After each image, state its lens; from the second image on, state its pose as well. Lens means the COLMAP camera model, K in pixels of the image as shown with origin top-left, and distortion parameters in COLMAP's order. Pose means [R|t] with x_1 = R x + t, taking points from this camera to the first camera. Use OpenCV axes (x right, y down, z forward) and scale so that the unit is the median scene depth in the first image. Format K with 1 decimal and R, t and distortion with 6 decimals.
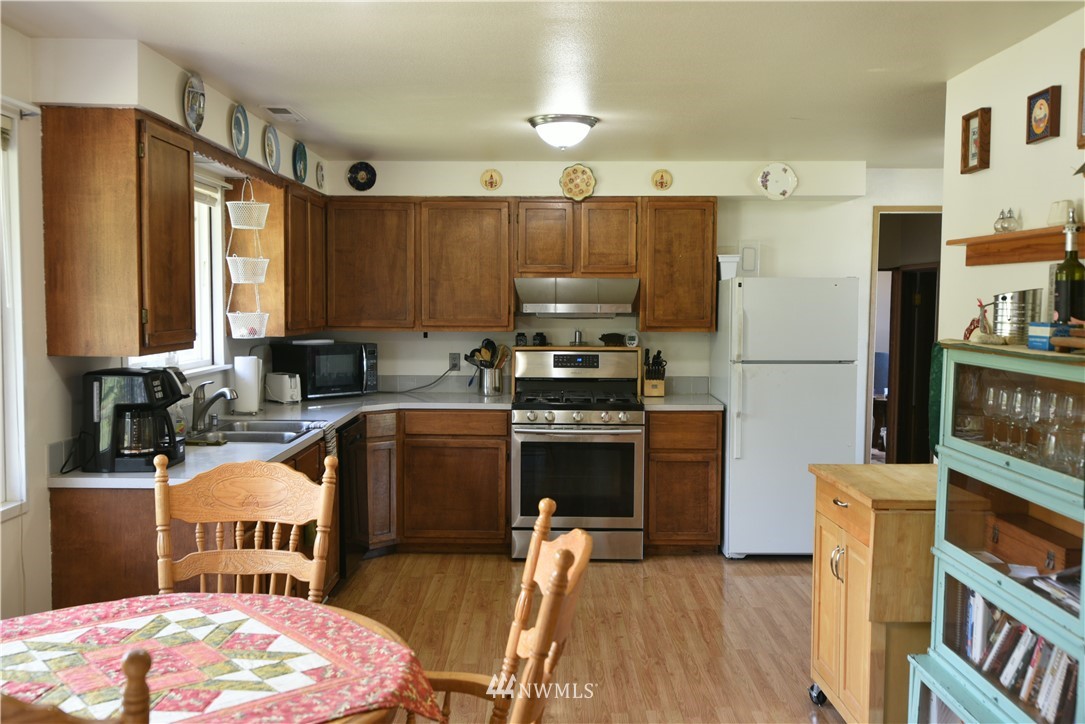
lens RADIAL K [[1030.4, 0, 543.9], [0, 1030.4, 363.4], [0, 0, 1]] dist [0.023767, 0.000000]
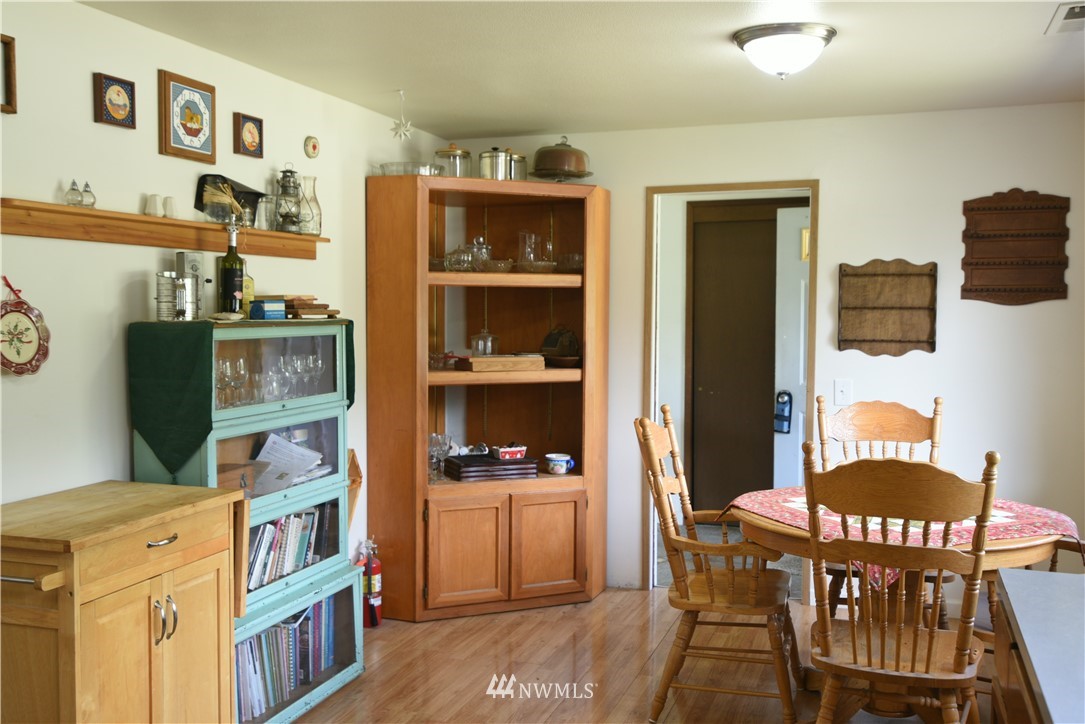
lens RADIAL K [[1030.4, 0, 534.0], [0, 1030.4, 362.0], [0, 0, 1]] dist [0.023767, 0.000000]
pose [[-0.937557, -0.032758, 0.346284, -0.138976], [0.008682, 0.993041, 0.117446, -0.050264], [-0.347722, 0.113119, -0.930749, 0.934686]]
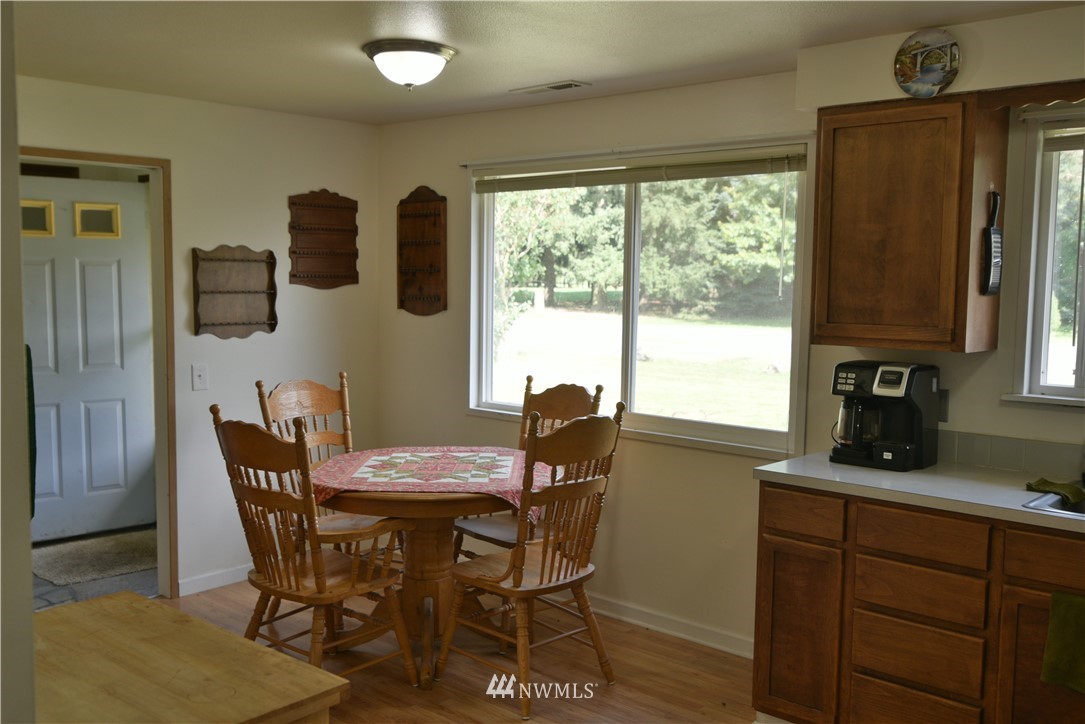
lens RADIAL K [[1030.4, 0, 542.8], [0, 1030.4, 361.2], [0, 0, 1]] dist [0.023767, 0.000000]
pose [[-0.671037, 0.043798, -0.740129, 0.320335], [-0.063598, 0.991174, 0.116315, -0.052923], [0.738691, 0.125122, -0.662329, 0.835972]]
